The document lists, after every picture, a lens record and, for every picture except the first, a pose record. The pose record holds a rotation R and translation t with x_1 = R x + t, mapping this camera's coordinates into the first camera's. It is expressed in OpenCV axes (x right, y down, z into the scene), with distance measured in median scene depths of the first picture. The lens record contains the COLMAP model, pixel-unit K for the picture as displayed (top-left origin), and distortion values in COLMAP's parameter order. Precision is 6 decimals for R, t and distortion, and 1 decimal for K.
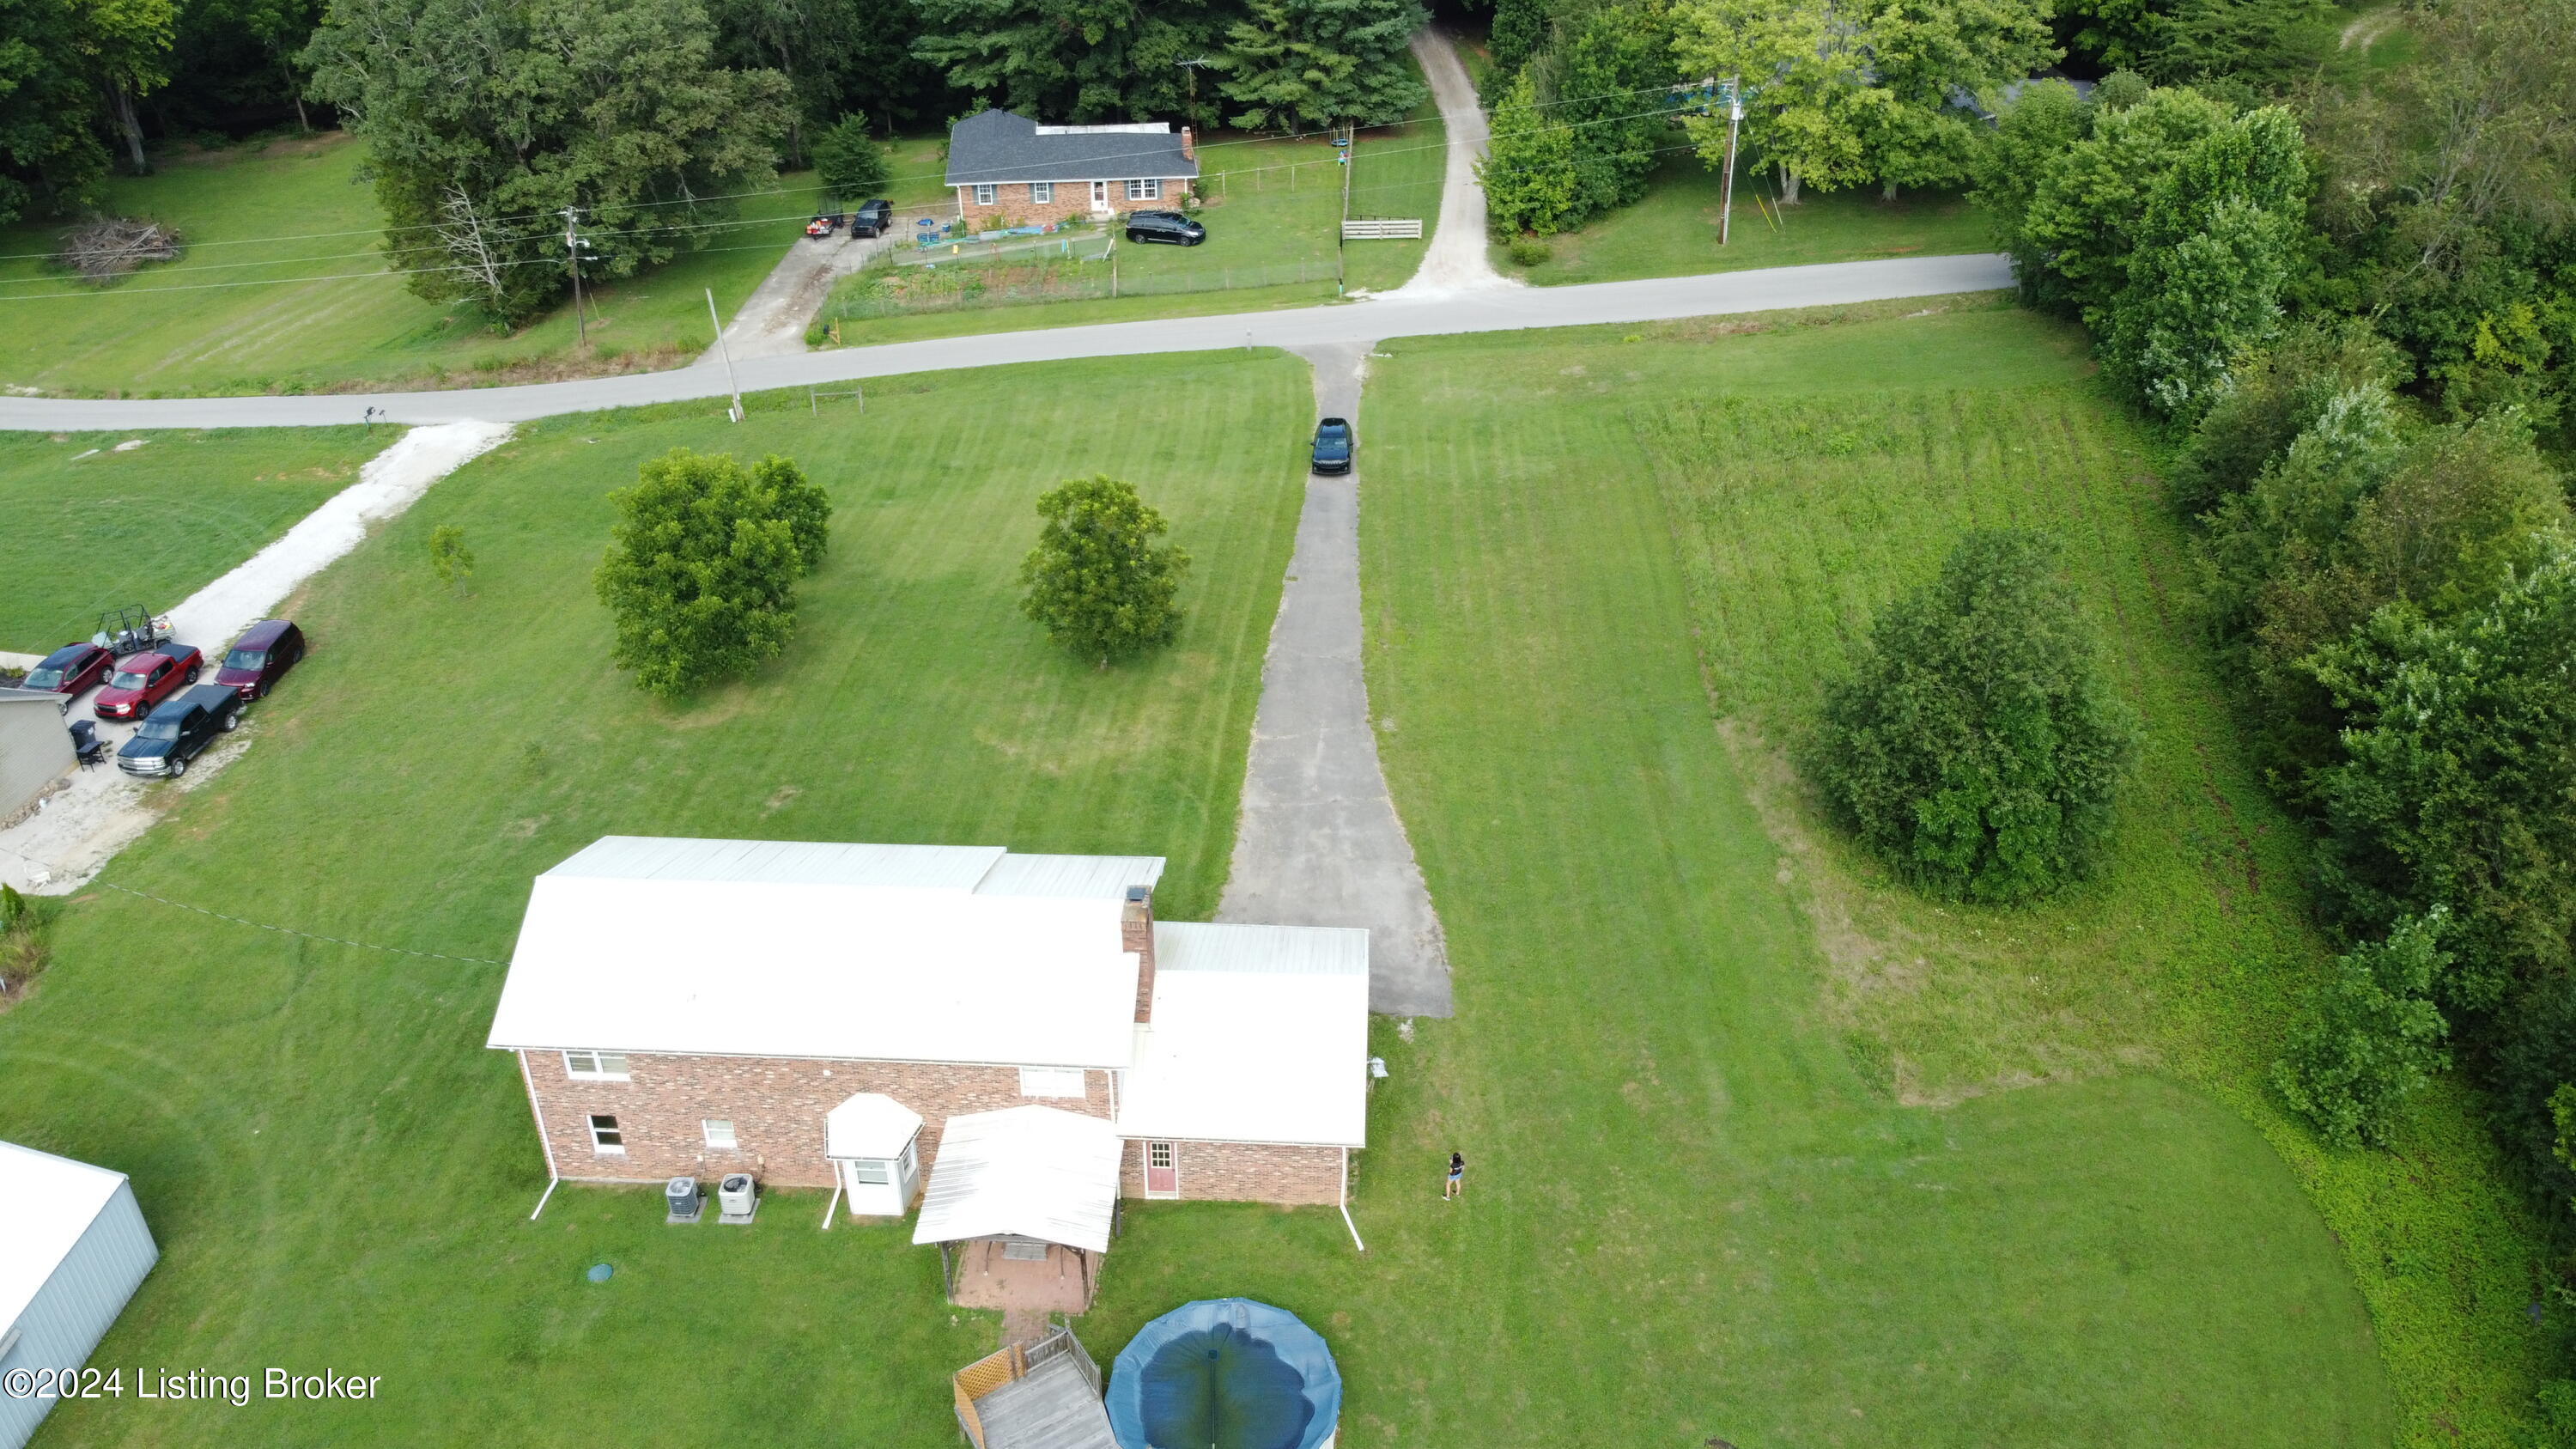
lens RADIAL K [[1933.1, 0, 1280.5], [0, 1933.1, 721.6], [0, 0, 1]] dist [0.002057, -0.008944]
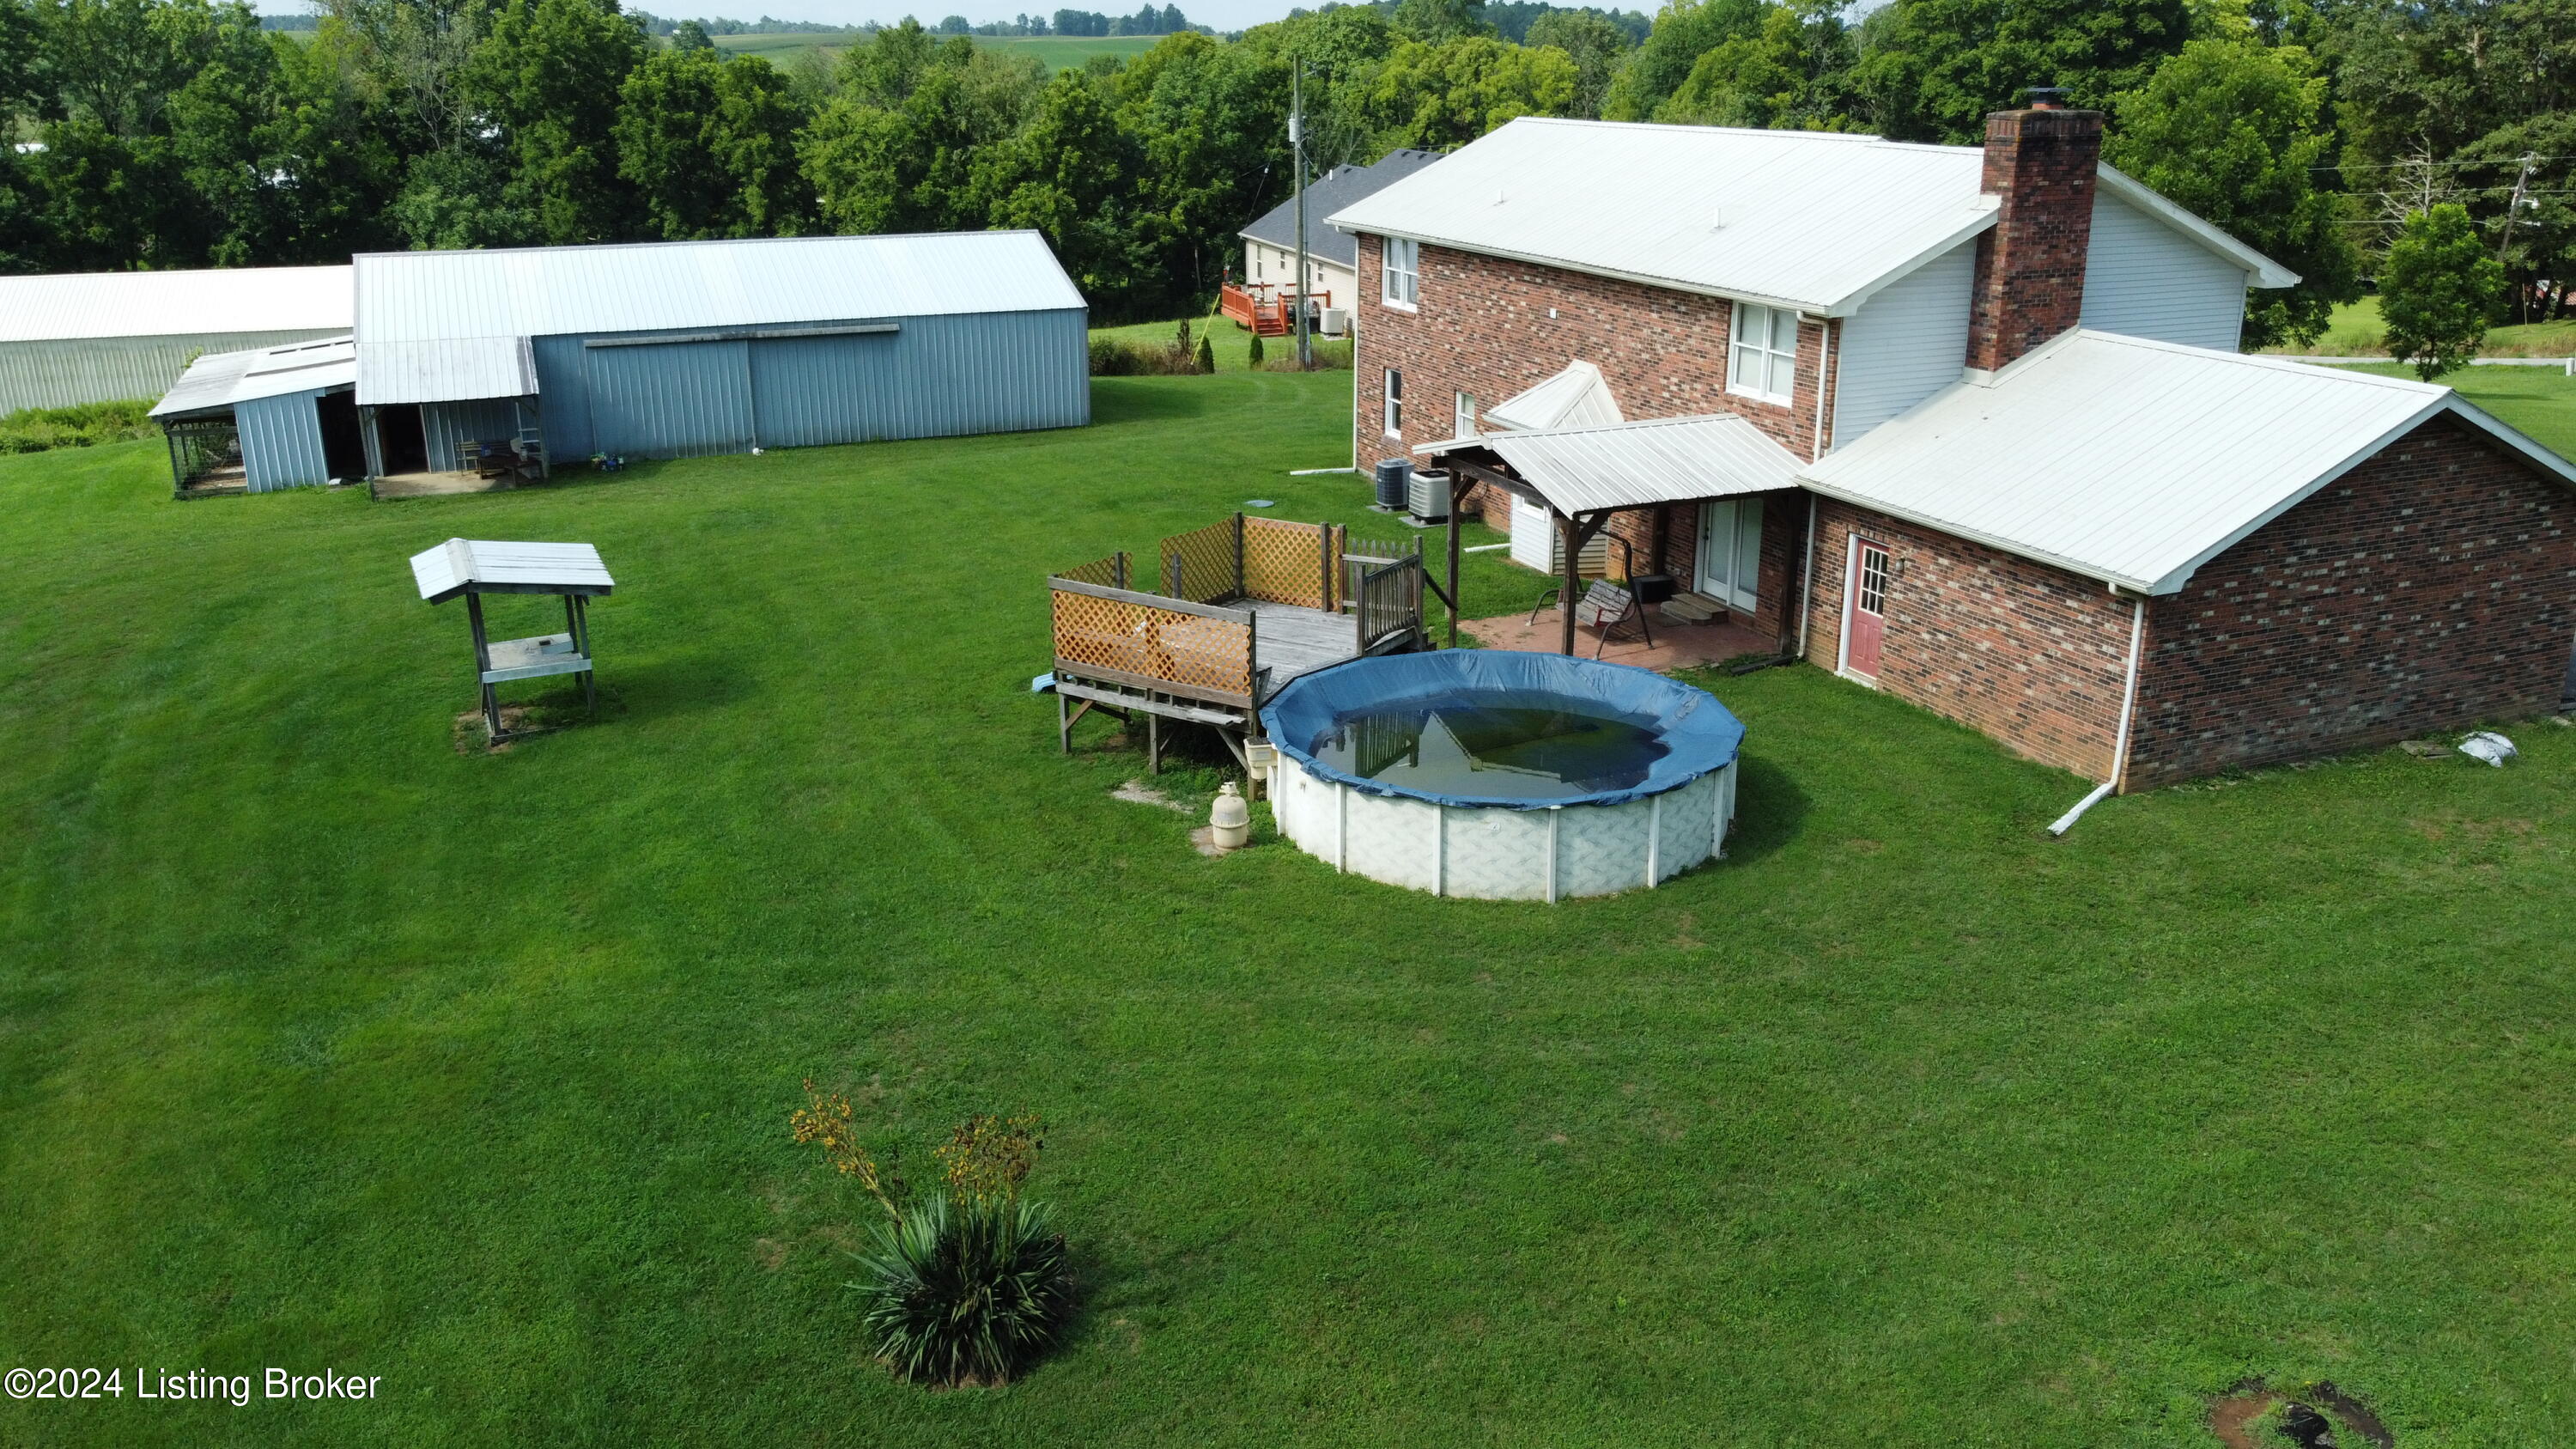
lens RADIAL K [[1933.1, 0, 1293.4], [0, 1933.1, 715.1], [0, 0, 1]] dist [0.002057, -0.008944]
pose [[0.439205, 0.286264, -0.851558, 0.151518], [-0.478603, 0.876725, 0.047877, 0.142225], [0.760288, 0.386530, 0.522069, 0.287826]]
